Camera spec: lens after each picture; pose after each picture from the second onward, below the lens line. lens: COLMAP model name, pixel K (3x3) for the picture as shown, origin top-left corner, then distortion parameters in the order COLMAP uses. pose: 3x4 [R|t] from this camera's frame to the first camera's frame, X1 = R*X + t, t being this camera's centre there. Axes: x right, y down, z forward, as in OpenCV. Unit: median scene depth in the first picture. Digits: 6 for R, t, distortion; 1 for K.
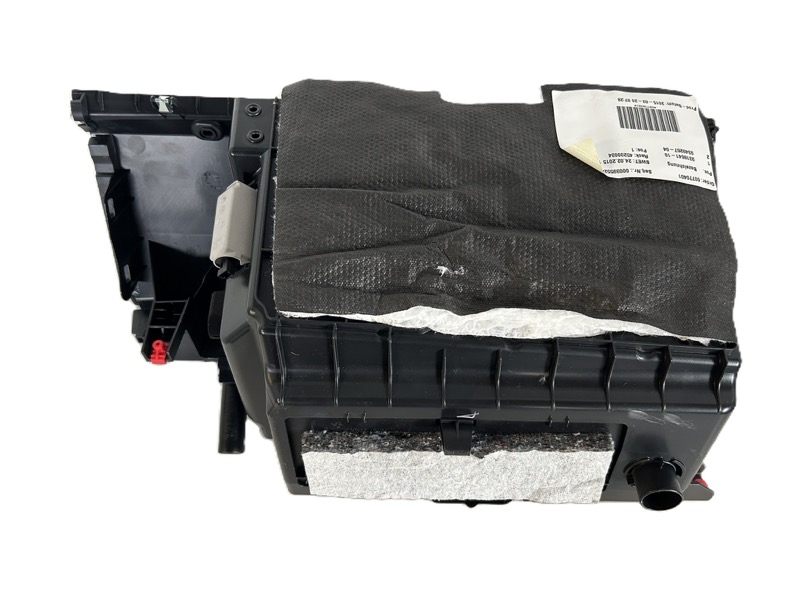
lens RADIAL K [[605.8, 0, 396.9], [0, 605.8, 315.8], [0, 0, 1]] dist [0.006733, 0.002341]
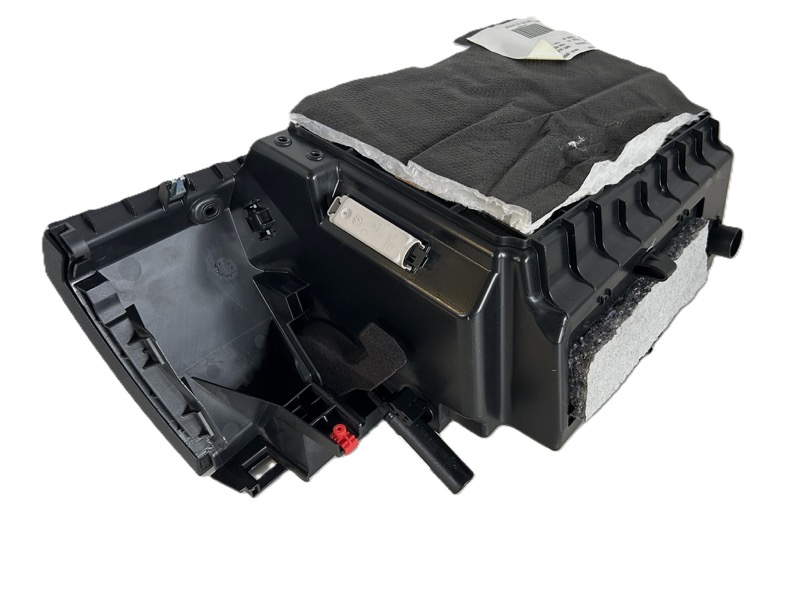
lens RADIAL K [[605.8, 0, 396.9], [0, 605.8, 315.8], [0, 0, 1]] dist [0.006733, 0.002341]
pose [[0.651914, -0.509332, 0.561772, -0.843552], [0.624520, 0.780828, -0.016791, -0.010490], [-0.430096, 0.361784, 0.827121, 0.287195]]
